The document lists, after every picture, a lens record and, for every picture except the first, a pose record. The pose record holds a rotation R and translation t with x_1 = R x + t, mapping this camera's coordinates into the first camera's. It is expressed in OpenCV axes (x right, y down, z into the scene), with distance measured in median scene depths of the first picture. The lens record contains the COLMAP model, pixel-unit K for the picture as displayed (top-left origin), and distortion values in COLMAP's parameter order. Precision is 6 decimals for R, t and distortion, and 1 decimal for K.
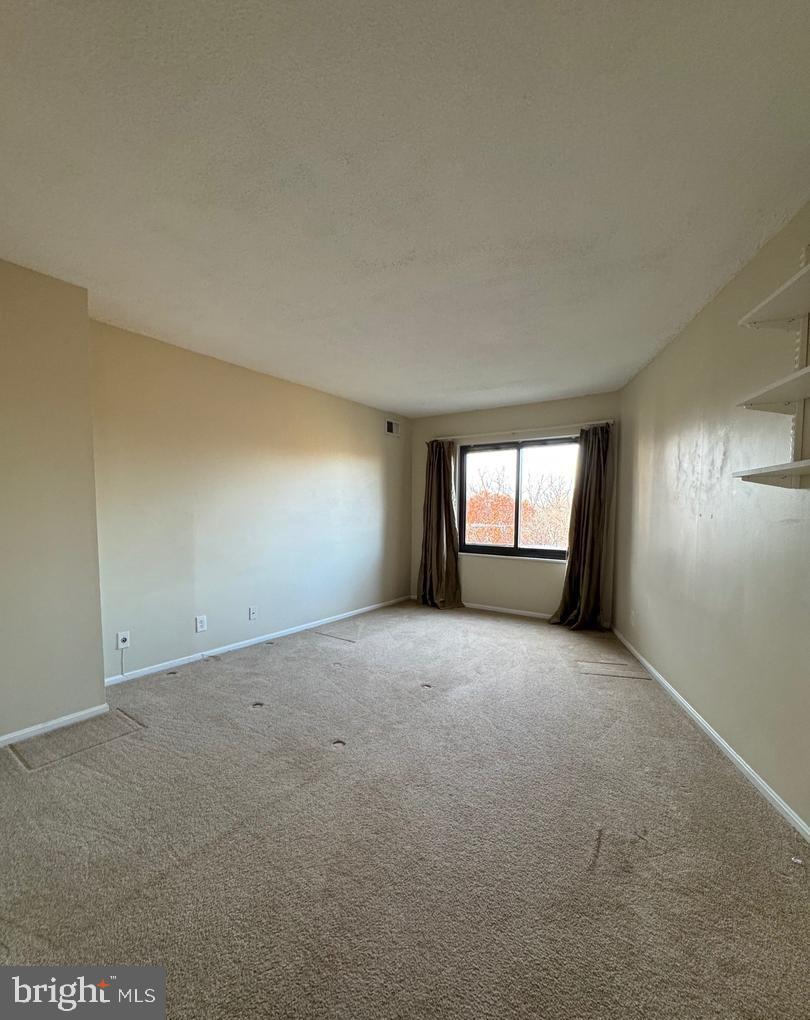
lens RADIAL K [[430.1, 0, 405.6], [0, 430.1, 536.3], [0, 0, 1]] dist [-0.000457, 0.000026]
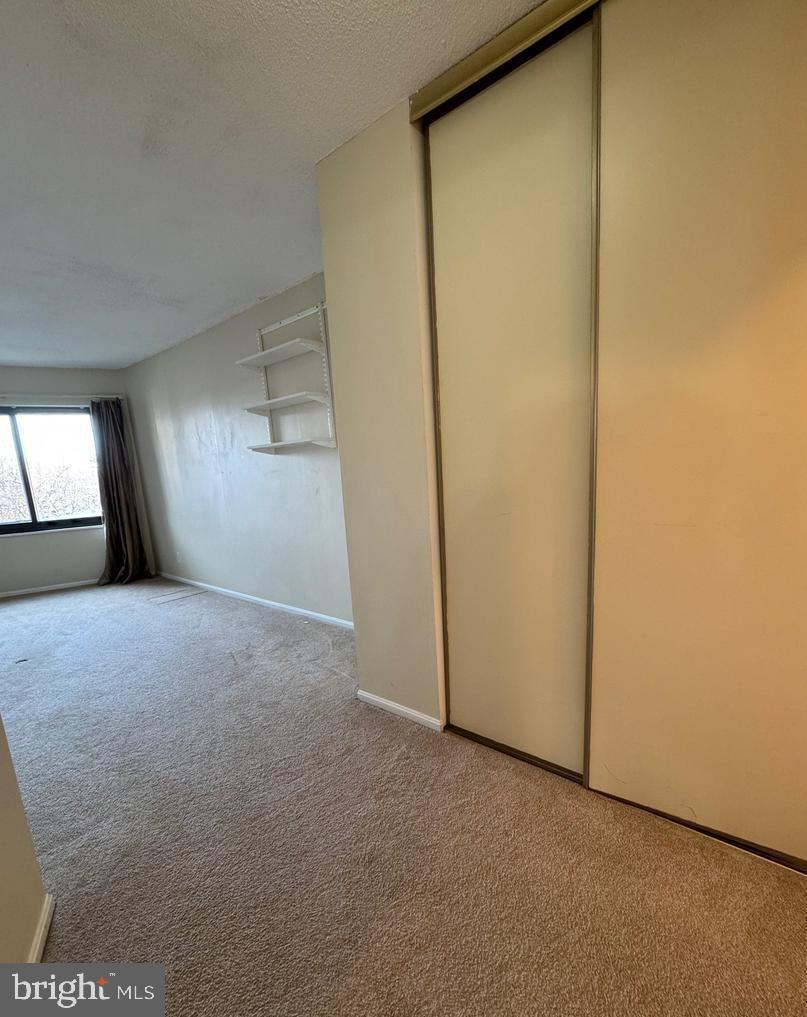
lens RADIAL K [[428.8, 0, 404.1], [0, 428.8, 534.8], [0, 0, 1]] dist [-0.000457, 0.000026]
pose [[0.442297, -0.180466, 0.878525, -0.263415], [0.116295, 0.982817, 0.143341, 0.015597], [-0.889297, 0.038769, 0.455684, -0.173314]]
